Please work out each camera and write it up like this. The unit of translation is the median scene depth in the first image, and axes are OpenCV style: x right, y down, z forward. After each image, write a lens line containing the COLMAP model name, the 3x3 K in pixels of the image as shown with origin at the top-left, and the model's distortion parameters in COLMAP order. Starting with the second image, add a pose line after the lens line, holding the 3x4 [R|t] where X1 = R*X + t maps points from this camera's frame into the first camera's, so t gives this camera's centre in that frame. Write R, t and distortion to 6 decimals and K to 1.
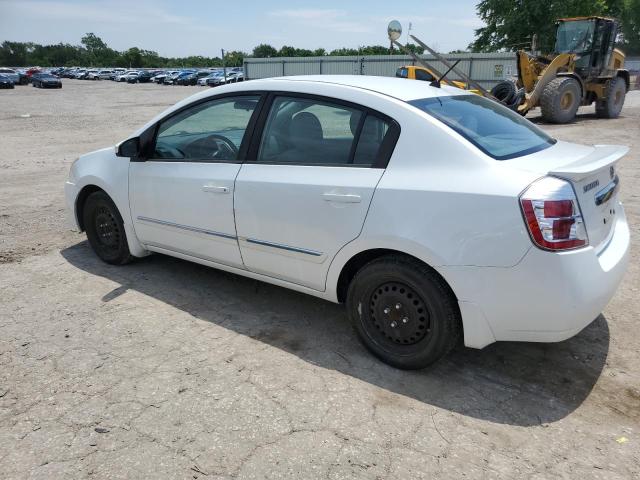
lens RADIAL K [[471.8, 0, 320.0], [0, 471.8, 259.1], [0, 0, 1]] dist [-0.000641, -0.001813]
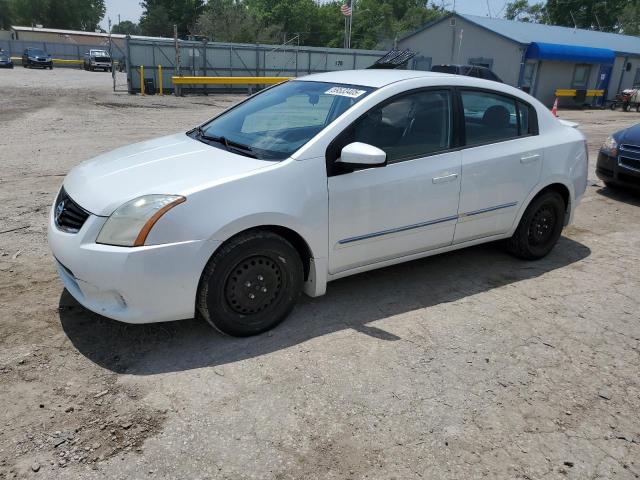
lens RADIAL K [[488.5, 0, 321.5], [0, 488.5, 239.2], [0, 0, 1]] dist [0.013515, 0.000140]
pose [[0.392775, -0.296941, 0.870376, -1.338663], [0.293914, 0.937331, 0.187149, -0.308421], [-0.871402, 0.182308, 0.455436, 0.763798]]
